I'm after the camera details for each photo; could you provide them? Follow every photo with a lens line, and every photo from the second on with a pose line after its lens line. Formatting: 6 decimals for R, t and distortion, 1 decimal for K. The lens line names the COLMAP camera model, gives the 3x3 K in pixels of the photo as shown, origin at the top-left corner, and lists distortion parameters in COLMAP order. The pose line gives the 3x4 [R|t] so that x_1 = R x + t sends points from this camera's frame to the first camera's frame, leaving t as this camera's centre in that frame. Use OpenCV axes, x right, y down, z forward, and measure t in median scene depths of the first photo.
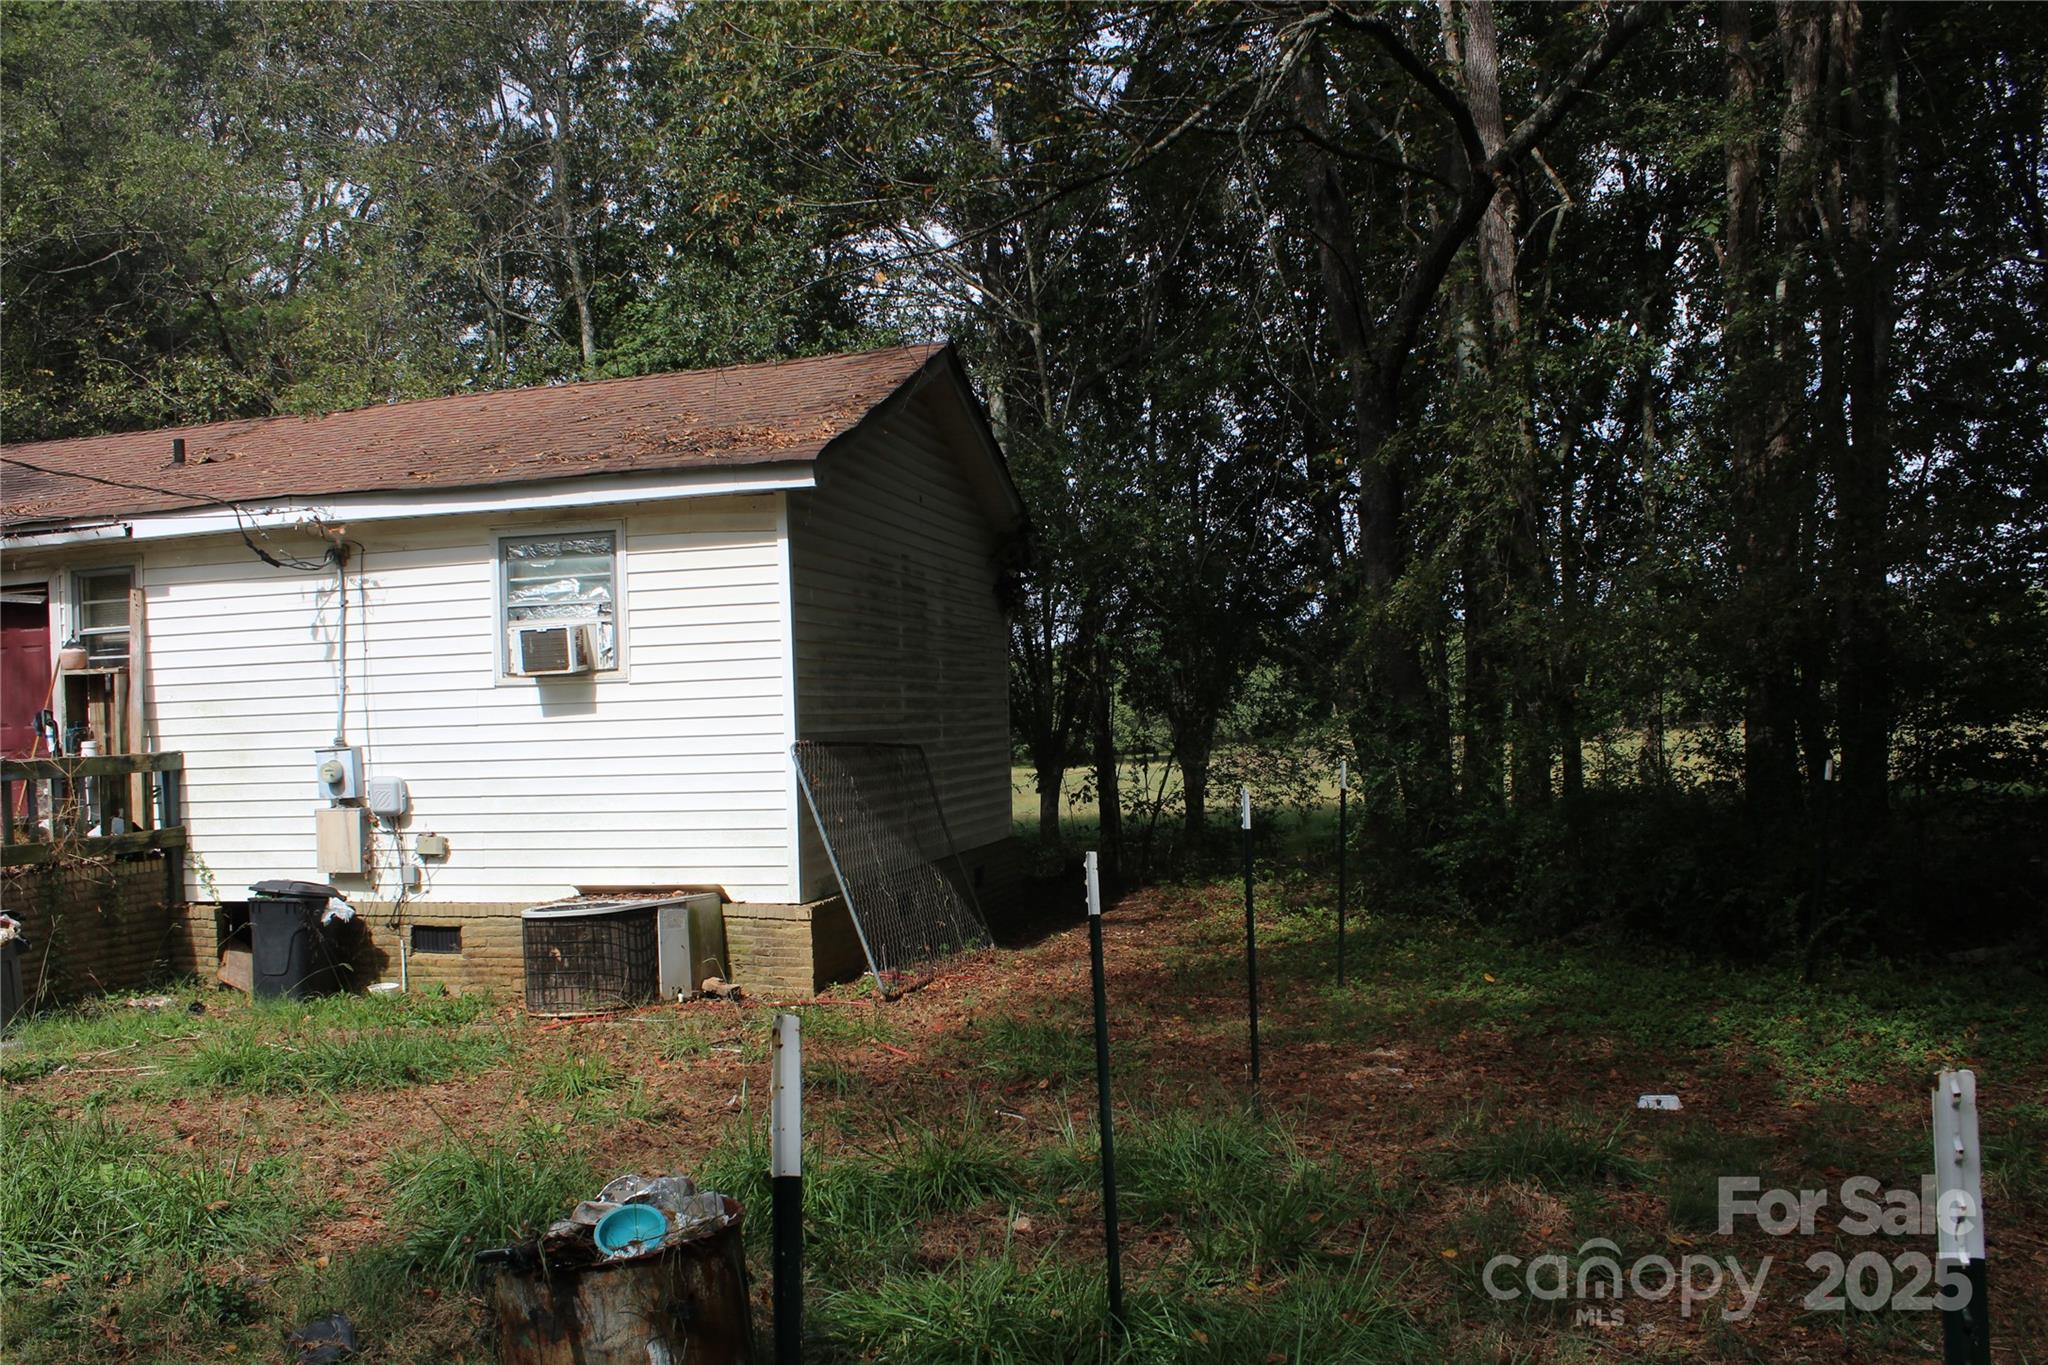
lens RADIAL K [[1691.2, 0, 1014.8], [0, 1691.2, 693.7], [0, 0, 1]] dist [-0.176189, 0.157042]
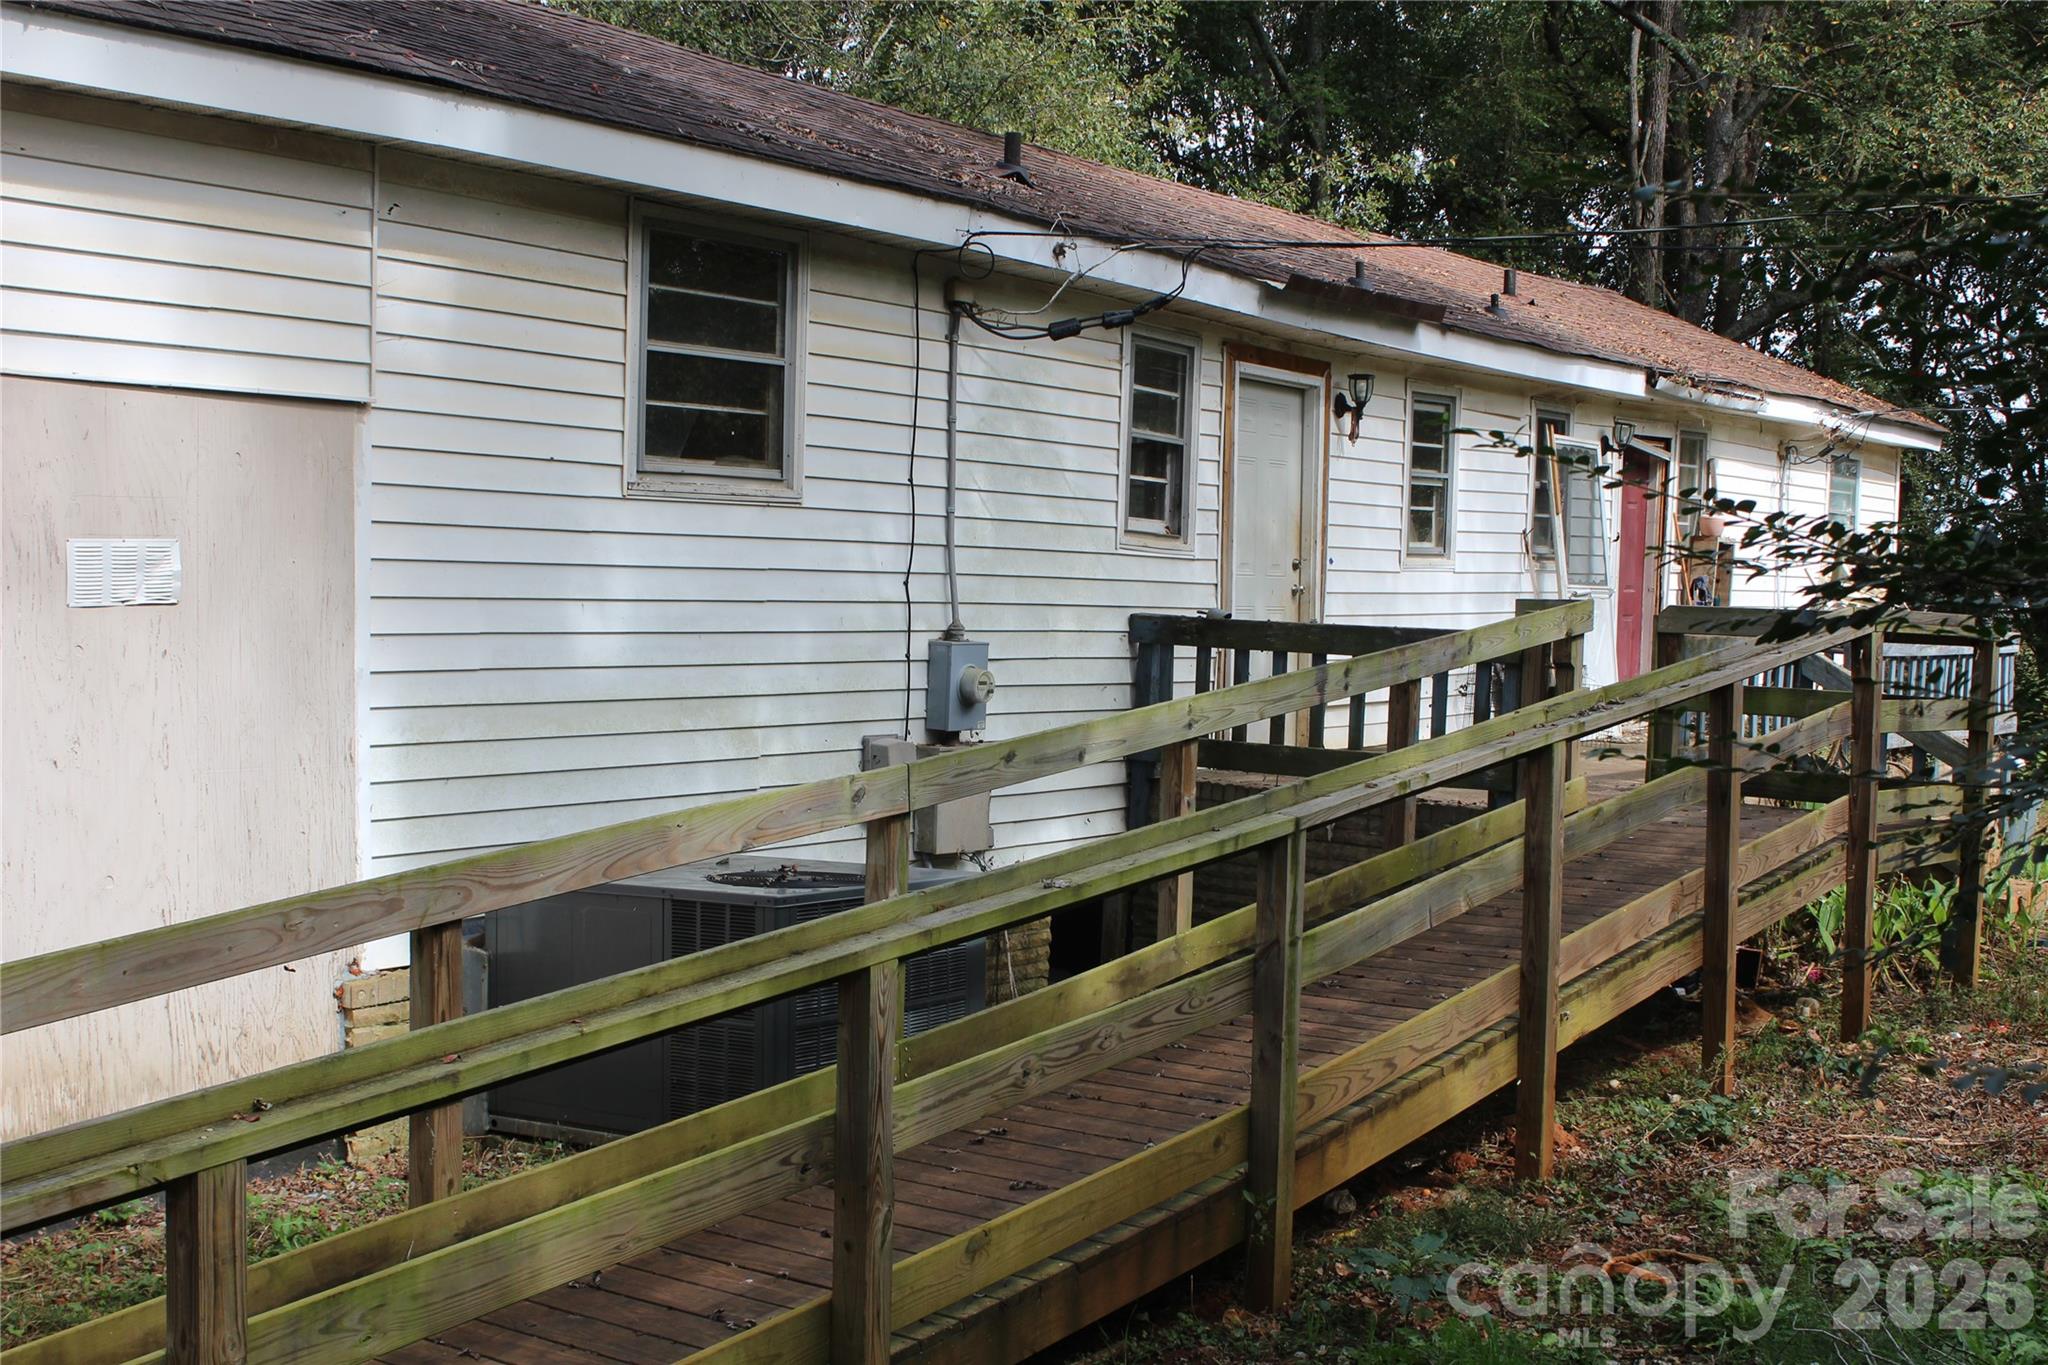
lens RADIAL K [[2586.2, 0, 1024.0], [0, 2586.2, 682.5], [0, 0, 1]] dist [-0.026600, -0.014475]
pose [[0.355685, 0.006763, 0.934581, -2.268300], [-0.037637, 0.999266, 0.007093, 0.081630], [-0.933848, -0.037698, 0.355679, 0.860646]]
